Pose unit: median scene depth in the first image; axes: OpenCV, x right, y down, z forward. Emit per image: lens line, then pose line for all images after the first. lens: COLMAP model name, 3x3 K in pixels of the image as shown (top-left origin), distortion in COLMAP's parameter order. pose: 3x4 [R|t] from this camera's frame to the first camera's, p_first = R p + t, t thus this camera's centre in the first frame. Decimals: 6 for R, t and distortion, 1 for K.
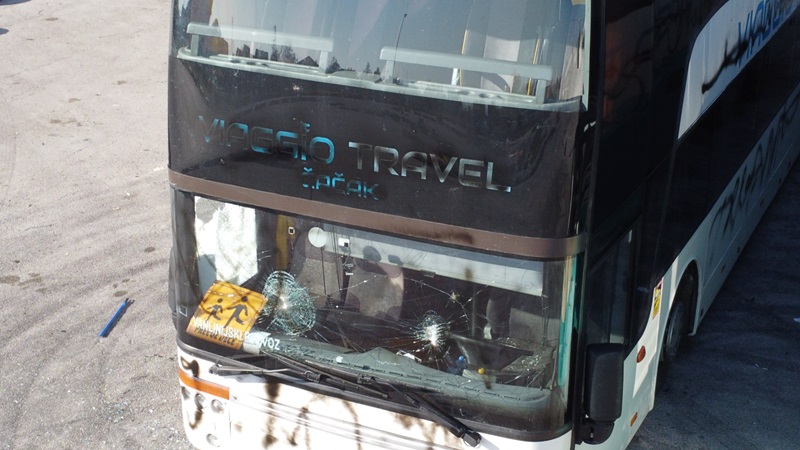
lens RADIAL K [[1203.5, 0, 400.0], [0, 1203.5, 225.0], [0, 0, 1]] dist [-0.013631, 0.014491]
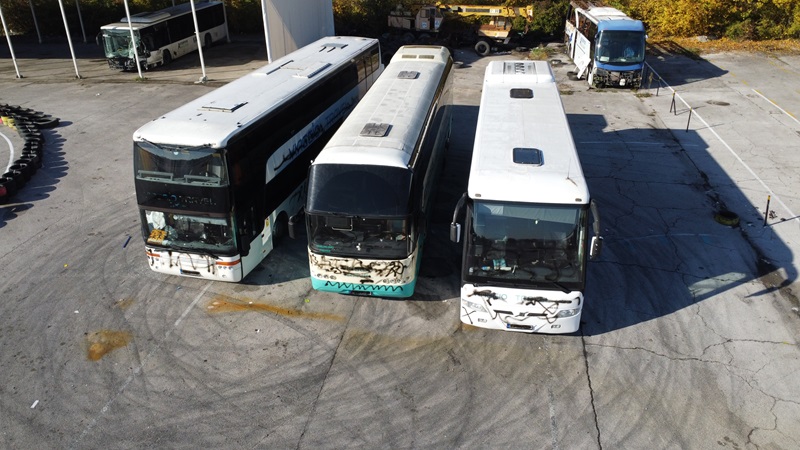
lens RADIAL K [[603.7, 0, 400.0], [0, 603.7, 225.0], [0, 0, 1]] dist [0.002336, 0.001138]
pose [[0.973519, -0.104224, 0.203465, 0.257517], [0.088362, 0.992406, 0.085570, -0.072405], [-0.210838, -0.065325, 0.975336, -1.229489]]
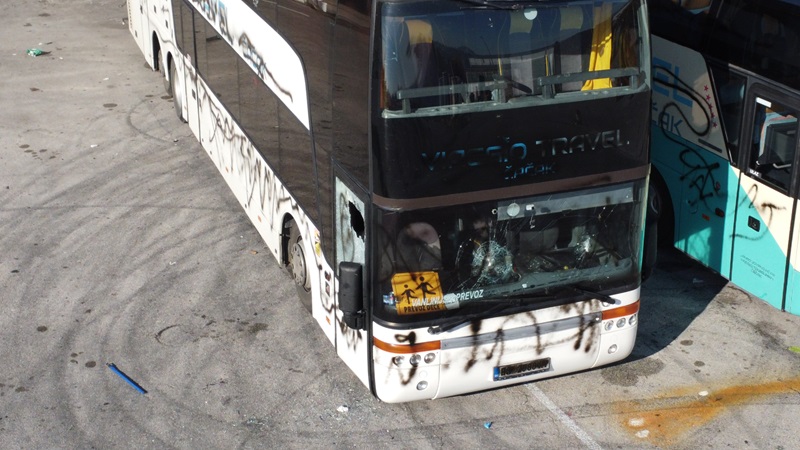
lens RADIAL K [[1203.5, 0, 400.0], [0, 1203.5, 225.0], [0, 0, 1]] dist [-0.013631, 0.014491]
pose [[0.683689, -0.285521, 0.671600, -1.094095], [0.273150, 0.953511, 0.127305, -0.187178], [-0.676726, 0.096410, 0.729895, -0.007720]]
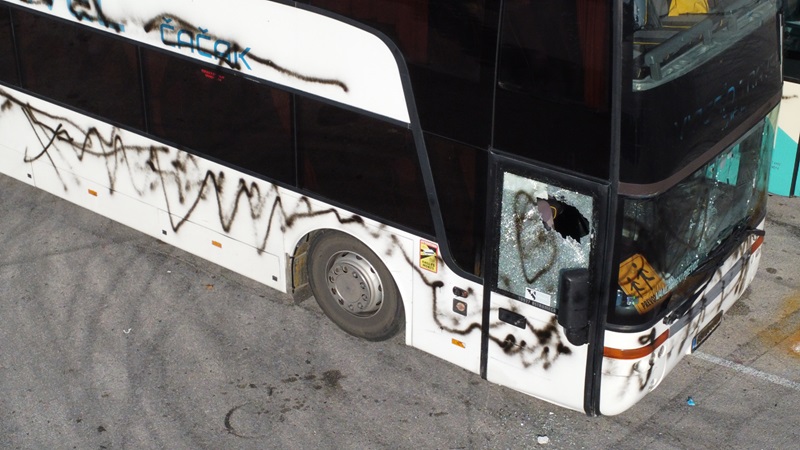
lens RADIAL K [[1203.5, 0, 400.0], [0, 1203.5, 225.0], [0, 0, 1]] dist [-0.013631, 0.014491]
pose [[0.175422, -0.463389, 0.868618, -1.217712], [0.366473, 0.849629, 0.379248, -0.523517], [-0.913742, 0.251797, 0.318863, 0.845469]]
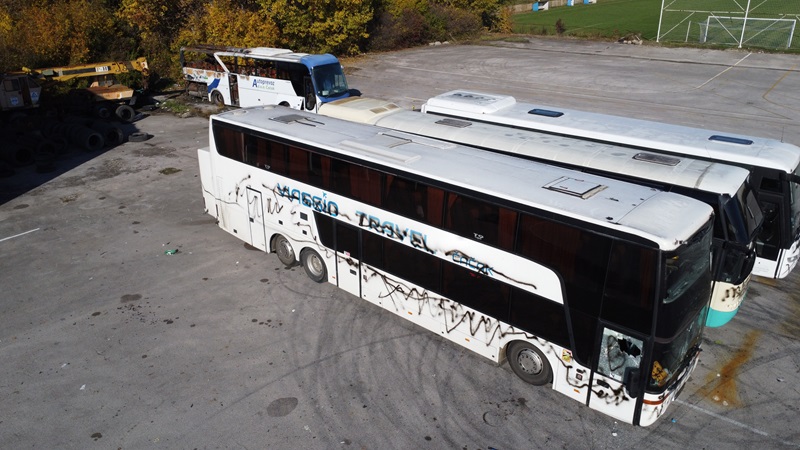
lens RADIAL K [[603.7, 0, 400.0], [0, 603.7, 225.0], [0, 0, 1]] dist [0.002336, 0.001138]
pose [[0.260890, -0.373676, 0.890114, -1.541318], [0.360839, 0.892959, 0.269109, -0.910311], [-0.895395, 0.250980, 0.367801, 0.953909]]
